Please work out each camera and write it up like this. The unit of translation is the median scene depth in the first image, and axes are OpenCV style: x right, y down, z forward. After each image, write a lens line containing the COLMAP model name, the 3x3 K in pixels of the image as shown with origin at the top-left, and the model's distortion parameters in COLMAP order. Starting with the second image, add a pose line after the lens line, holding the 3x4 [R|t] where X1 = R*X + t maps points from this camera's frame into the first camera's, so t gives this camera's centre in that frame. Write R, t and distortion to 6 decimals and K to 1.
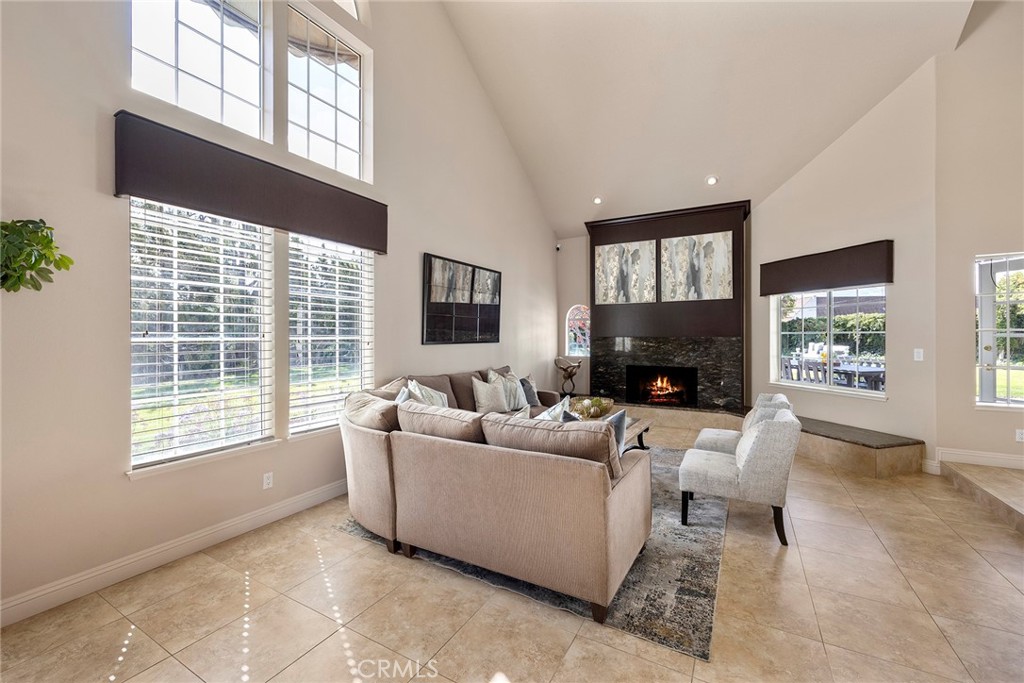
lens RADIAL K [[411.8, 0, 516.8], [0, 411.8, 337.2], [0, 0, 1]] dist [-0.001746, -0.000111]
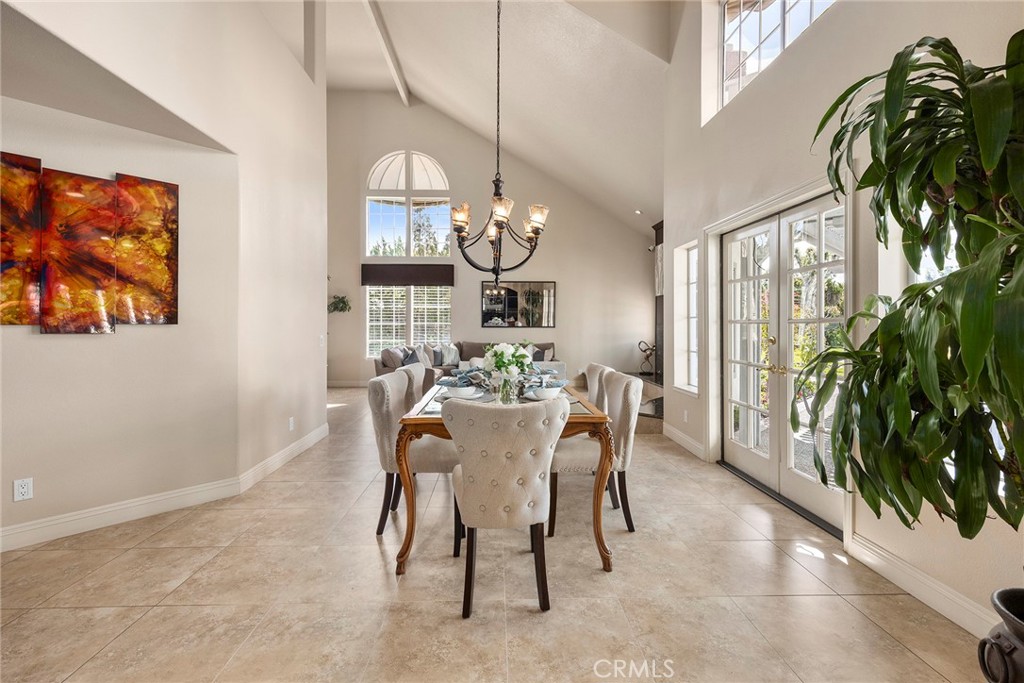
lens RADIAL K [[416.3, 0, 510.3], [0, 416.3, 326.7], [0, 0, 1]] dist [-0.003067, -0.000013]
pose [[0.530413, 0.001316, -0.847738, 1.131286], [-0.005177, 0.999985, -0.001686, 0.012928], [0.847724, 0.005283, 0.530412, 0.036697]]
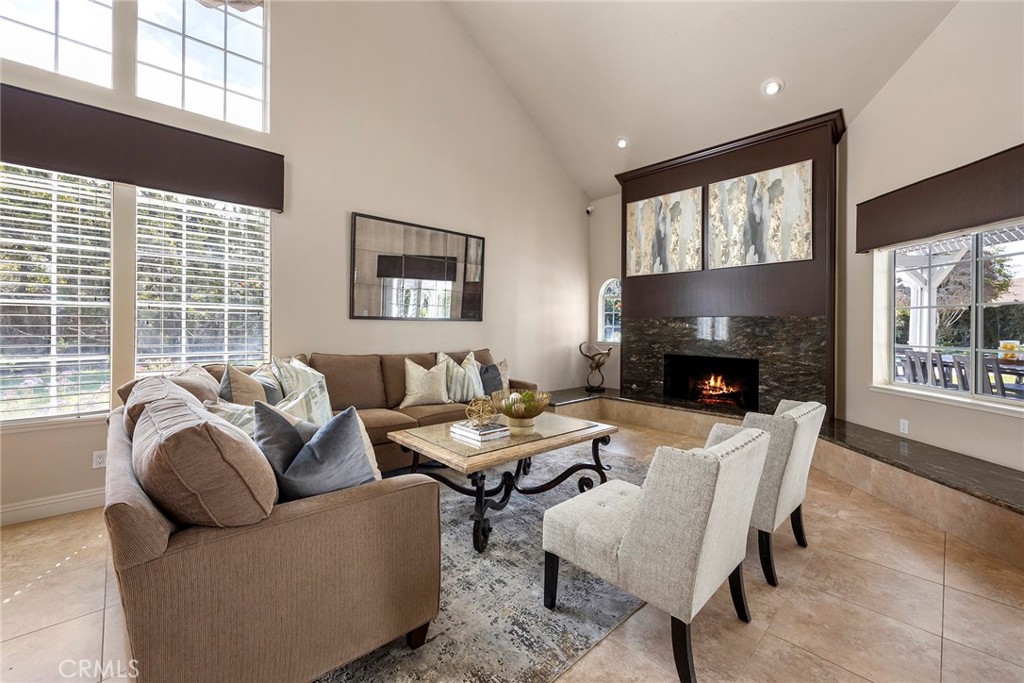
lens RADIAL K [[416.3, 0, 510.3], [0, 416.3, 326.7], [0, 0, 1]] dist [-0.003067, -0.000013]
pose [[0.952728, 0.009443, -0.303678, 0.259606], [-0.010352, 0.999945, -0.001381, 0.023682], [0.303649, 0.004459, 0.952774, 0.196432]]
